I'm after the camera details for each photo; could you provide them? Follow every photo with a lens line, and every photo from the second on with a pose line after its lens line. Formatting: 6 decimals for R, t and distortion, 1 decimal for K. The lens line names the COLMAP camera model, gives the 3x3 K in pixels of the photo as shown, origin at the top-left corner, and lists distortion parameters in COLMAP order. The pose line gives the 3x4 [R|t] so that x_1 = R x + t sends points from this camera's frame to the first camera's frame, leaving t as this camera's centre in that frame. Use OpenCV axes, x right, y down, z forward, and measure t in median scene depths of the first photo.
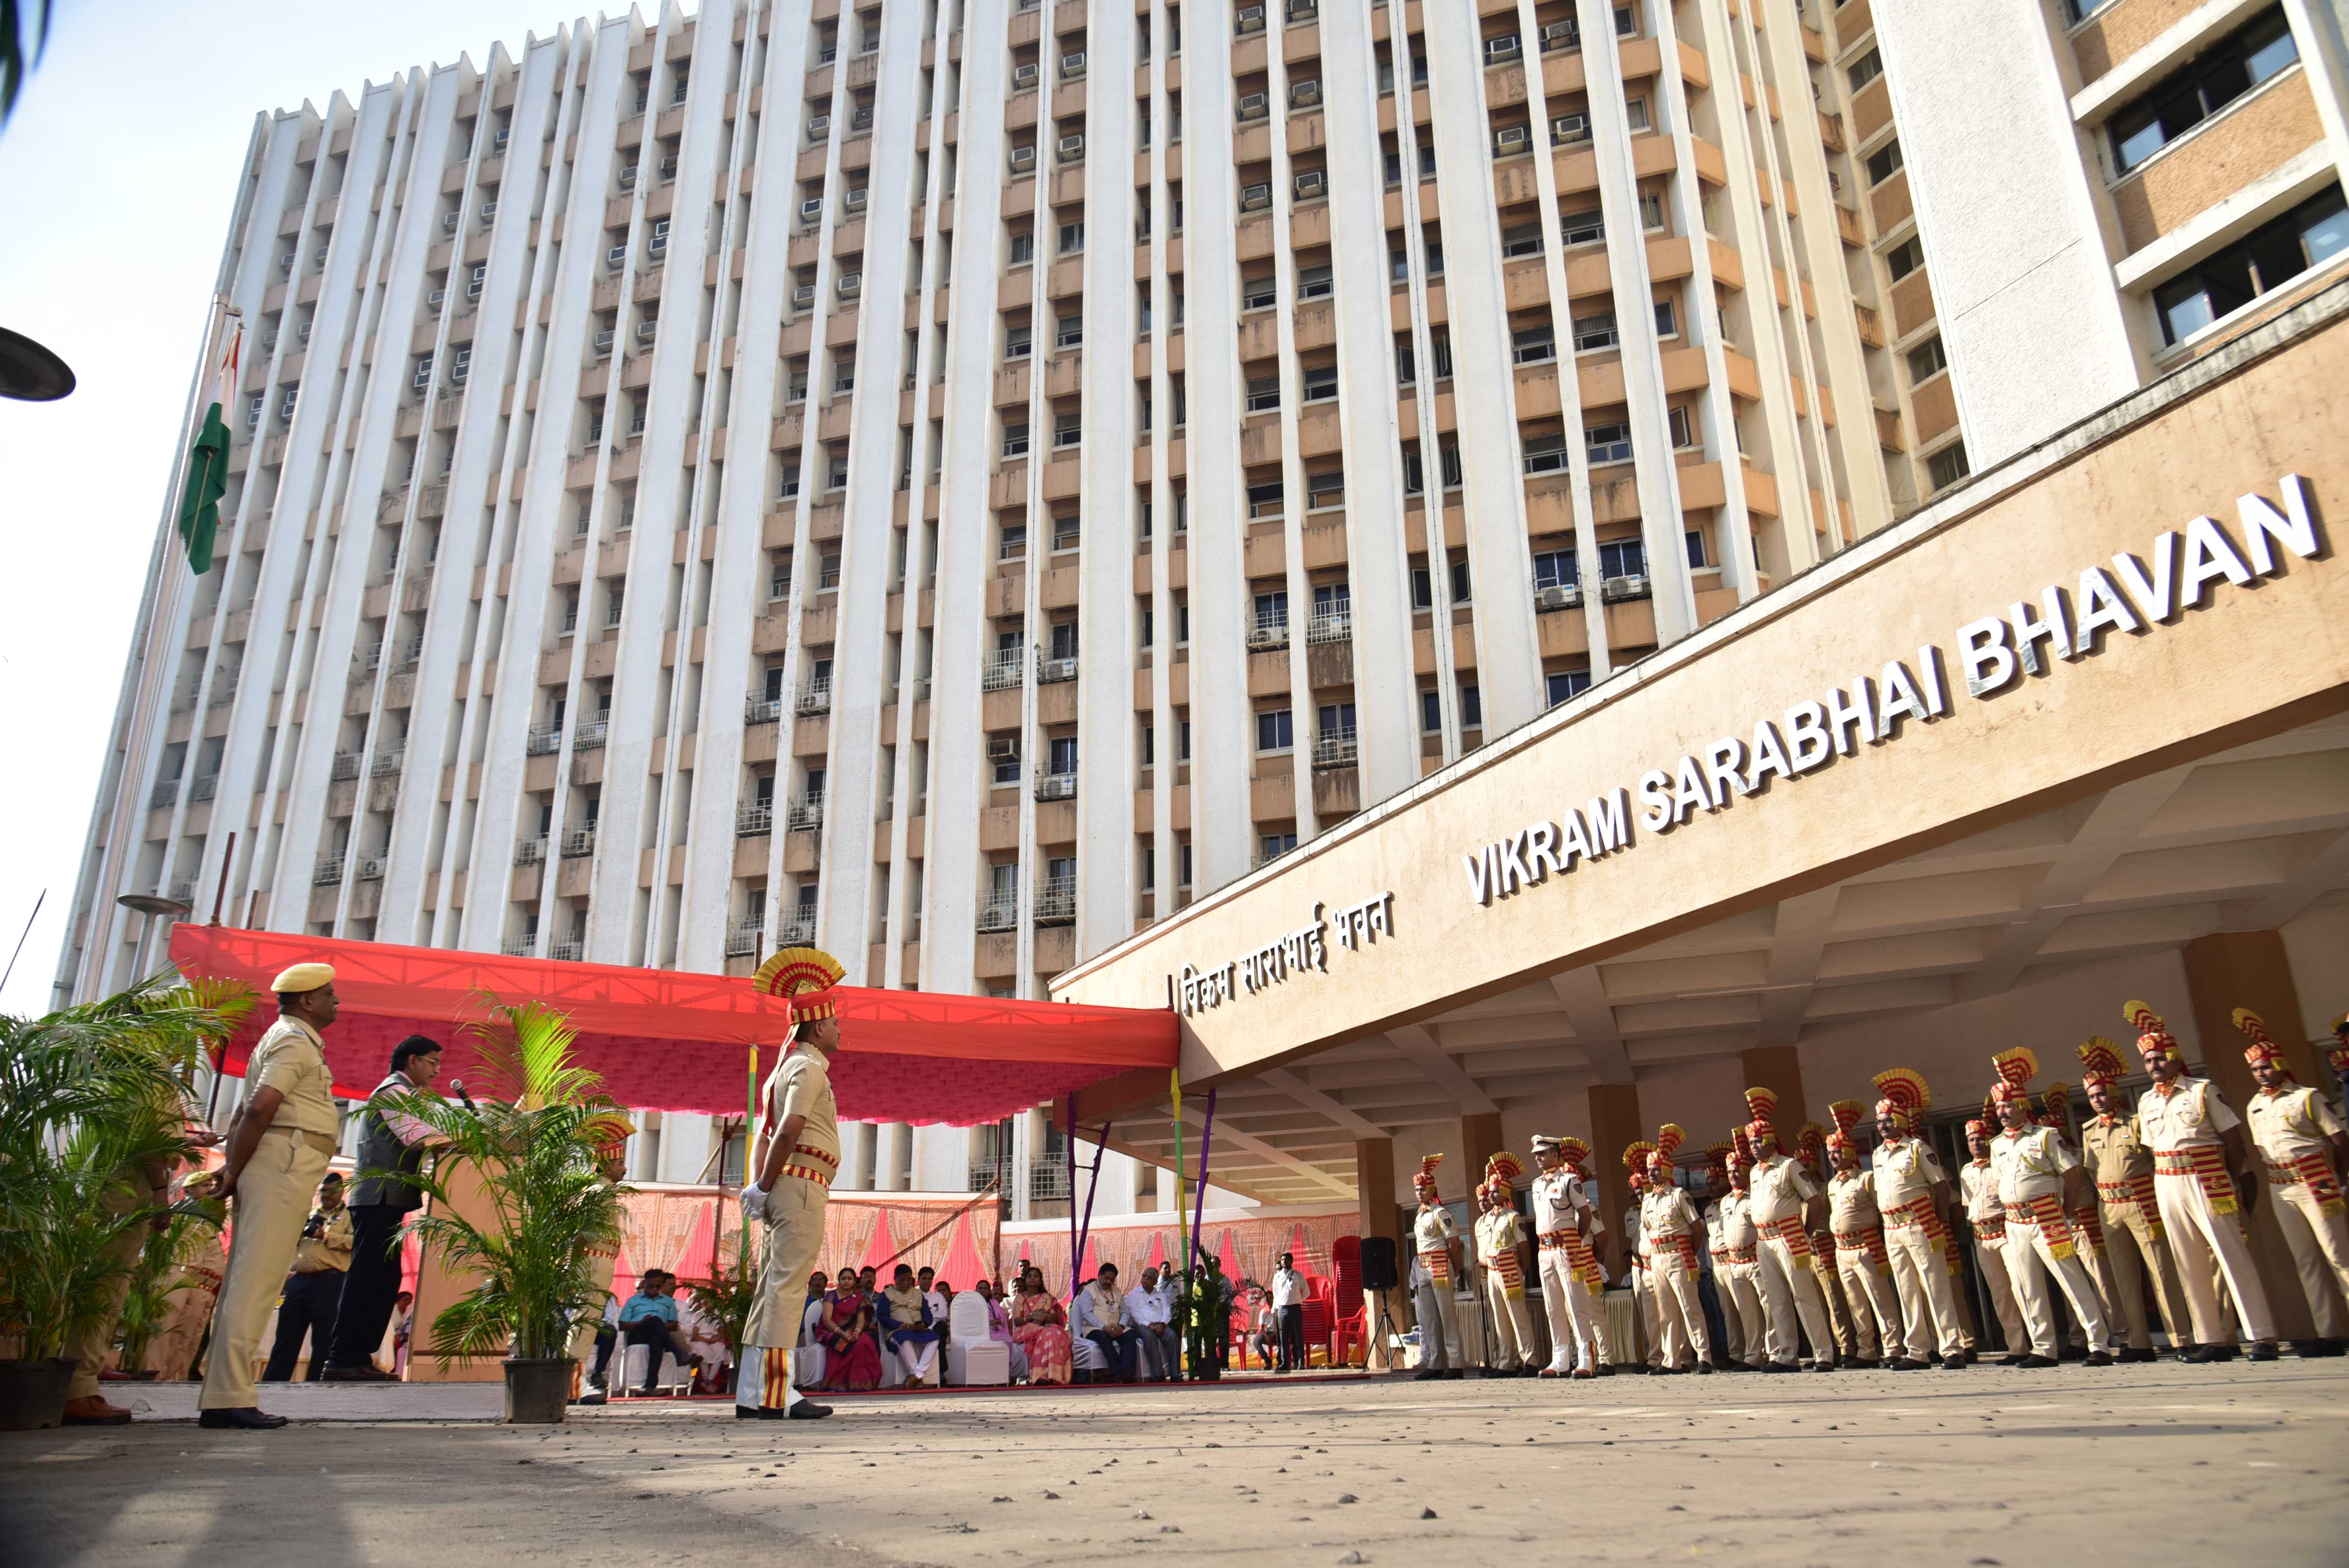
lens RADIAL K [[1575.7, 0, 1122.9], [0, 1575.7, 761.9], [0, 0, 1]] dist [-0.037893, 0.010324]
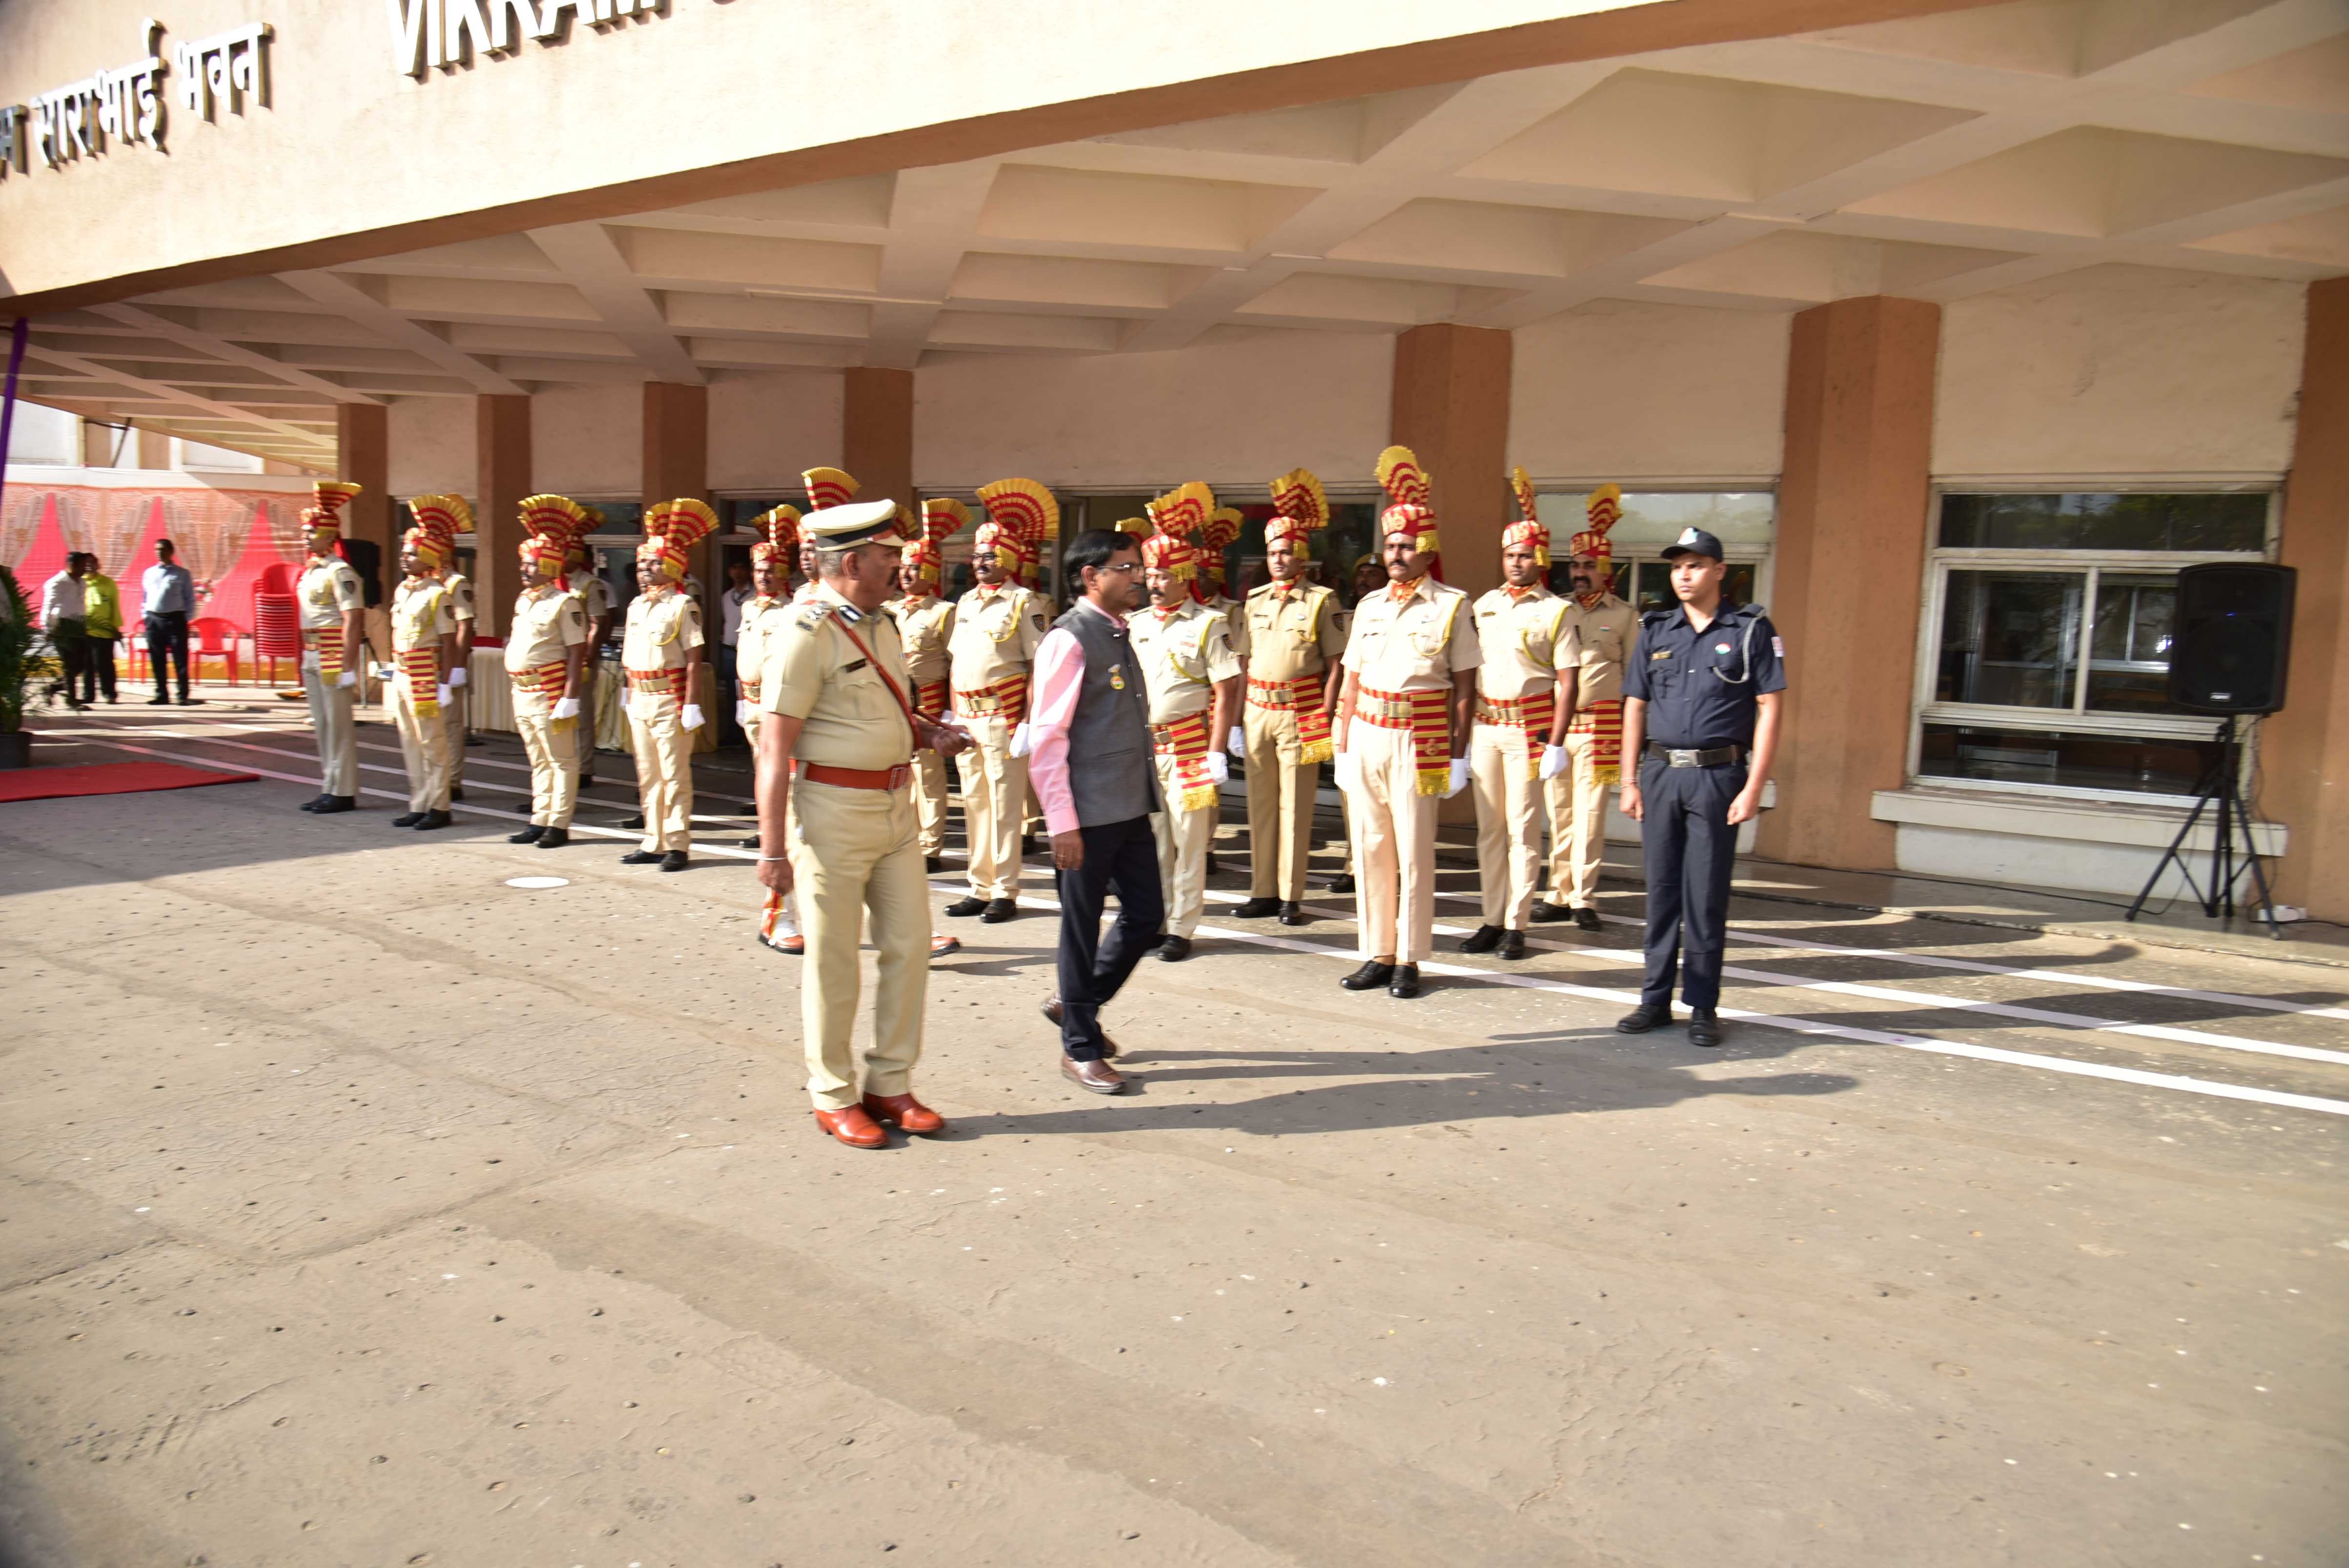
lens RADIAL K [[1575.7, 0, 1167.9], [0, 1575.7, 727.7], [0, 0, 1]] dist [-0.037893, 0.010324]
pose [[0.853053, 0.003294, 0.521814, 0.159749], [-0.232280, 0.897846, 0.374058, 0.027086], [-0.467276, -0.440298, 0.766675, 0.325377]]
